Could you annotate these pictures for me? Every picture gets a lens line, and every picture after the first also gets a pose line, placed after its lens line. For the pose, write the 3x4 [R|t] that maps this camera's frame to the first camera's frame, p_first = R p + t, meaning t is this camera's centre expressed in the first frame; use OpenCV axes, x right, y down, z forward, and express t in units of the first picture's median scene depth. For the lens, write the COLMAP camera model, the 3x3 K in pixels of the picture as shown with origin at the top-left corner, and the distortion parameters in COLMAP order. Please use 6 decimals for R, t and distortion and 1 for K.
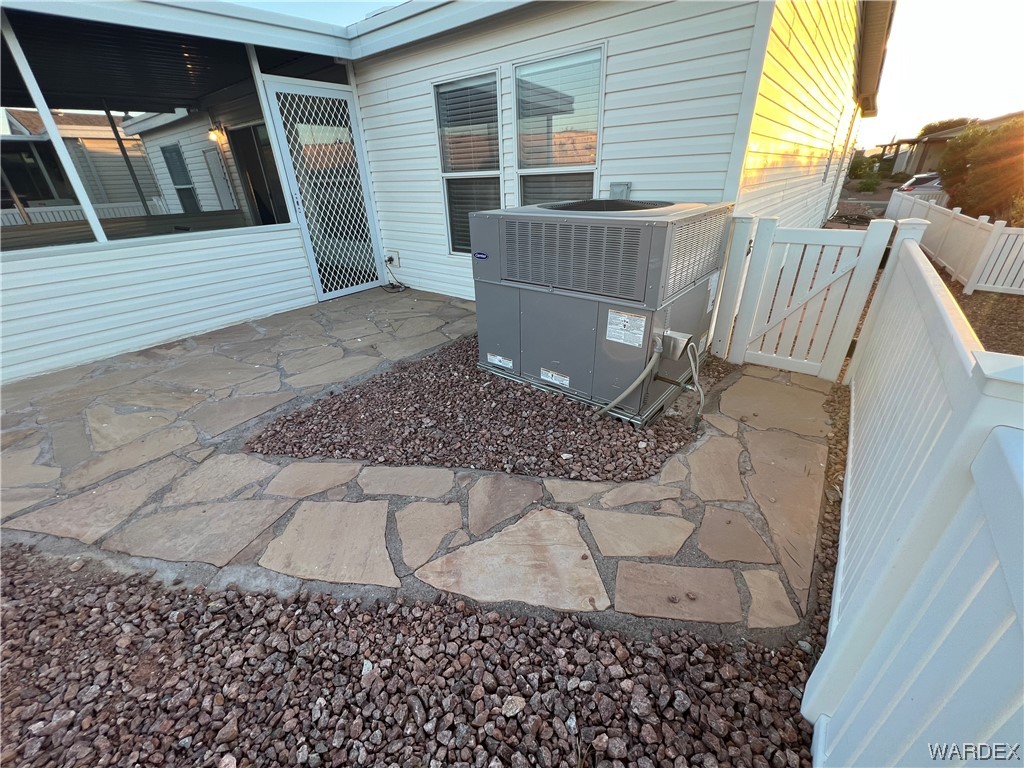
lens RADIAL K [[410.1, 0, 509.2], [0, 410.1, 380.9], [0, 0, 1]] dist [-0.004343, 0.001346]
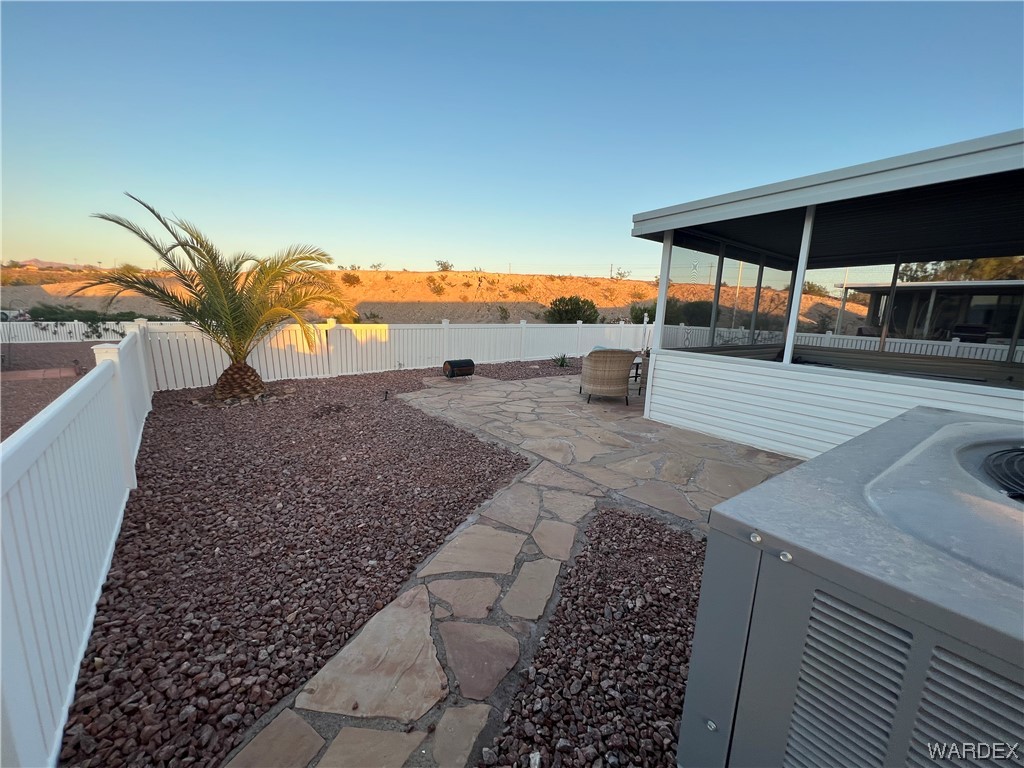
lens RADIAL K [[410.1, 0, 517.5], [0, 410.1, 391.8], [0, 0, 1]] dist [-0.004343, 0.001346]
pose [[-0.235506, 0.211970, -0.948476, 0.582094], [-0.463137, 0.833510, 0.301273, -0.418836], [0.854425, 0.510225, -0.098126, 0.751593]]
